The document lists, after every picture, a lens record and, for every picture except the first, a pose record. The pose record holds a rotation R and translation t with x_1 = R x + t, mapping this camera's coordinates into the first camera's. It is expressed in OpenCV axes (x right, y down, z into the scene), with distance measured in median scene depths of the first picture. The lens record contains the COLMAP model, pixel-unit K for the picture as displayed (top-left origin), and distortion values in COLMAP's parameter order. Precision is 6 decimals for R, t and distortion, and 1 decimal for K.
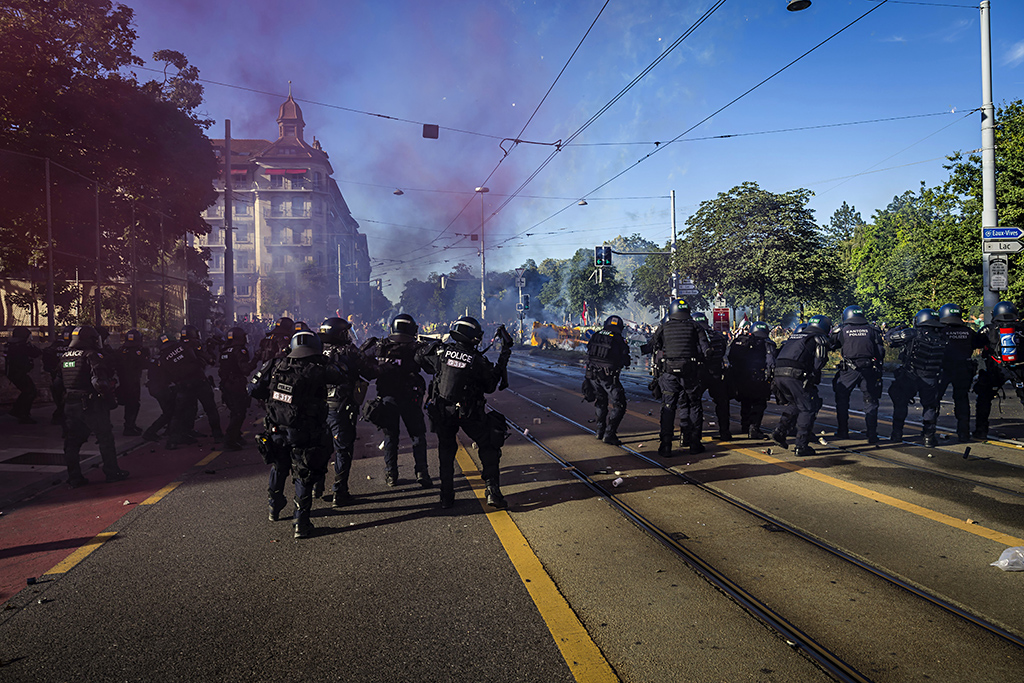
lens RADIAL K [[575.6, 0, 512.0], [0, 575.6, 341.5], [0, 0, 1]] dist [0.002101, 0.000603]
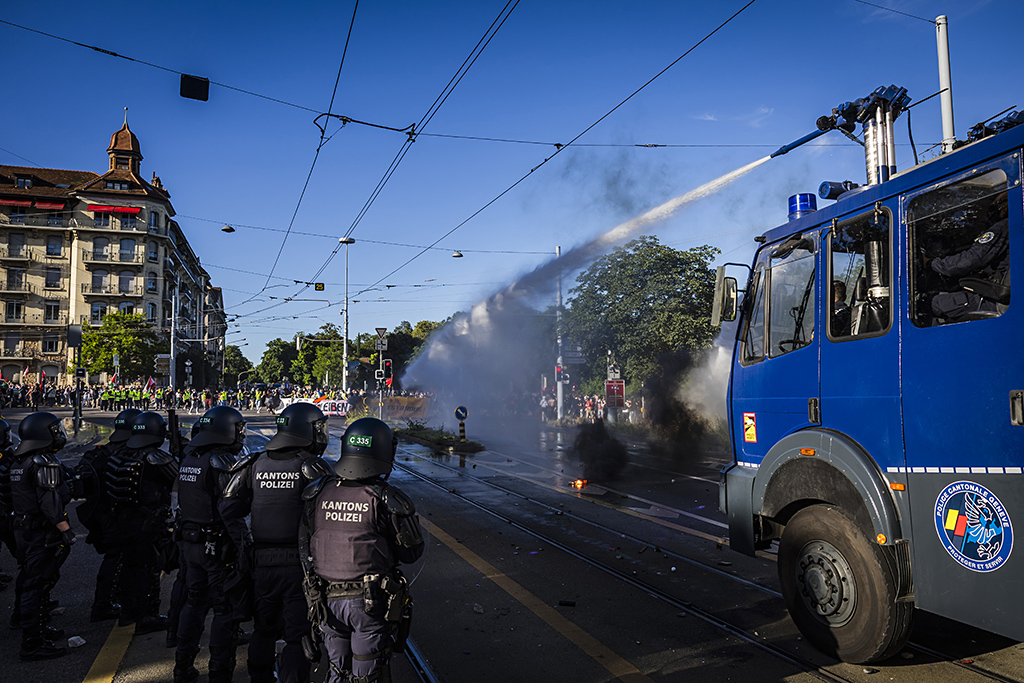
lens RADIAL K [[575.6, 0, 512.0], [0, 575.6, 341.5], [0, 0, 1]] dist [0.002101, 0.000603]
pose [[0.977856, 0.027043, 0.207526, 0.026855], [-0.003675, 0.993682, -0.112175, -0.015269], [-0.209249, 0.108929, 0.971776, 0.157773]]
